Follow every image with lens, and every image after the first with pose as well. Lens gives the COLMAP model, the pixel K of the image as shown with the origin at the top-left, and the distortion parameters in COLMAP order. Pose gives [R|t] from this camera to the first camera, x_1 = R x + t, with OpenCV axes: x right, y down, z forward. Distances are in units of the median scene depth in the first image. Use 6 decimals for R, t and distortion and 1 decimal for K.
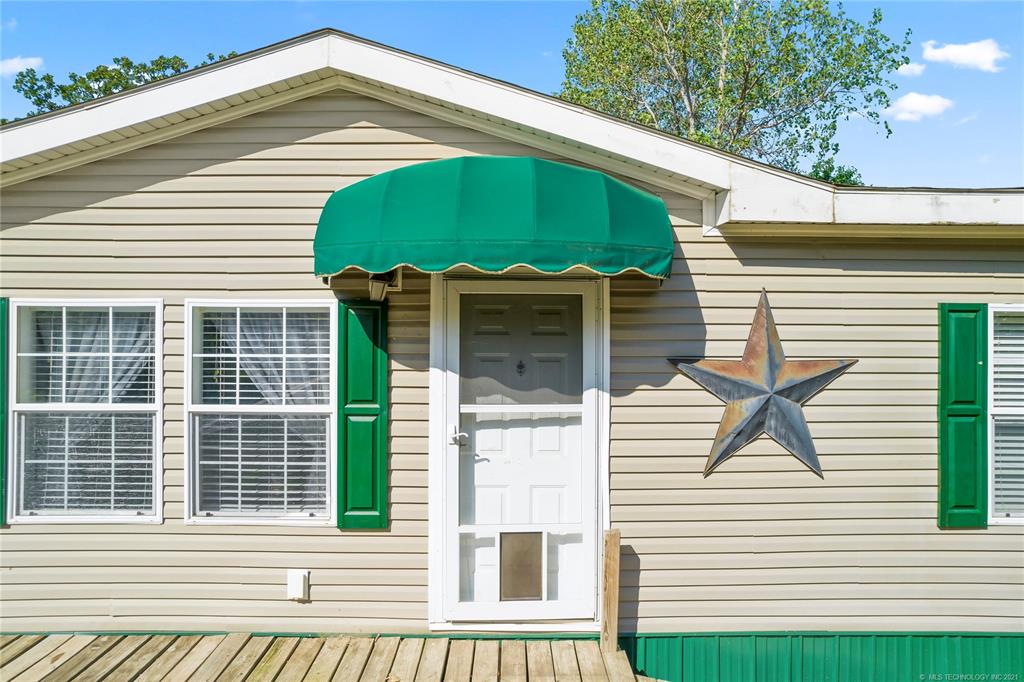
lens RADIAL K [[667.0, 0, 507.5], [0, 667.0, 338.8], [0, 0, 1]] dist [-0.036748, 0.020208]
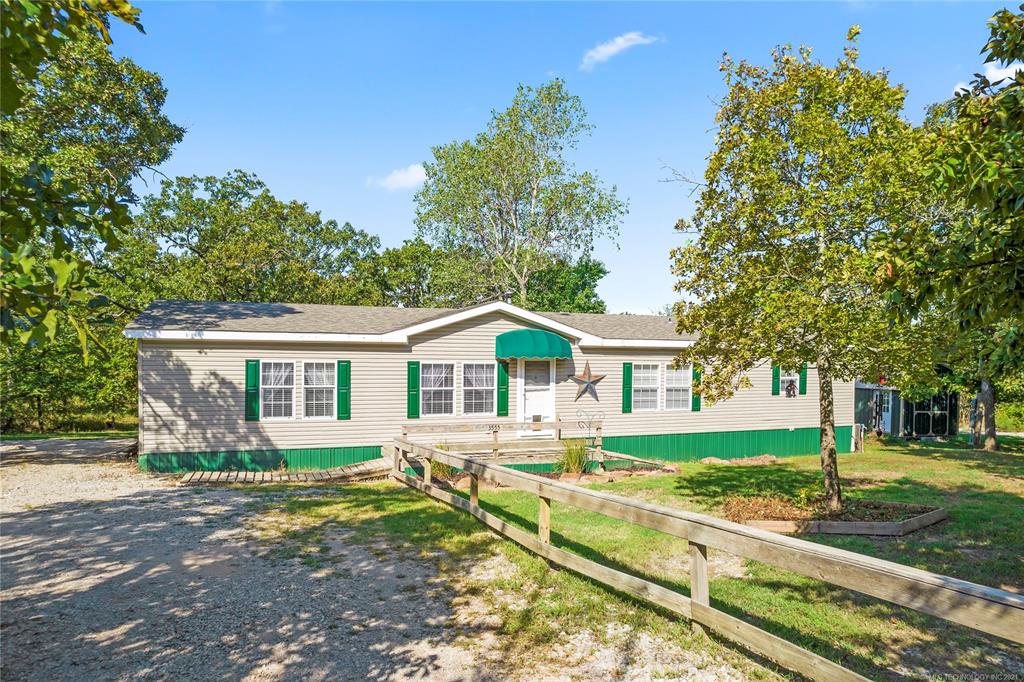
lens RADIAL K [[667.0, 0, 513.8], [0, 667.0, 344.3], [0, 0, 1]] dist [-0.036748, 0.020208]
pose [[0.934687, 0.010726, 0.355309, -1.656144], [-0.014207, 0.999873, 0.007188, -0.201761], [-0.355187, -0.011766, 0.934721, -2.983173]]
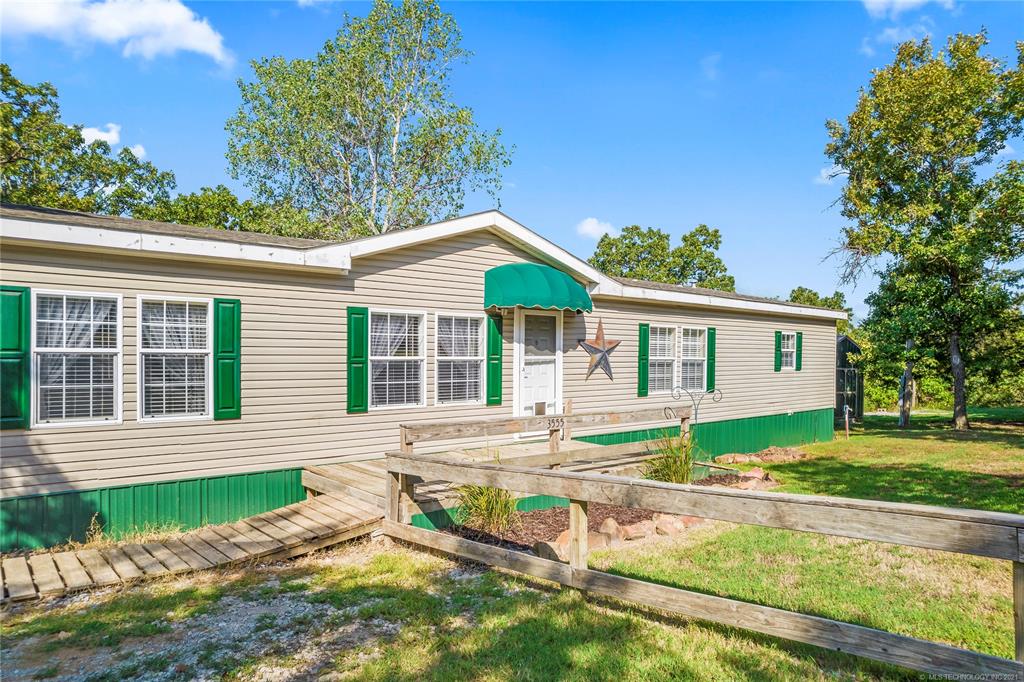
lens RADIAL K [[667.0, 0, 514.4], [0, 667.0, 344.7], [0, 0, 1]] dist [-0.036748, 0.020208]
pose [[0.762796, 0.009777, 0.646565, -1.799904], [-0.015077, 0.999883, 0.002668, 0.046231], [-0.646463, -0.011783, 0.762854, -0.992406]]
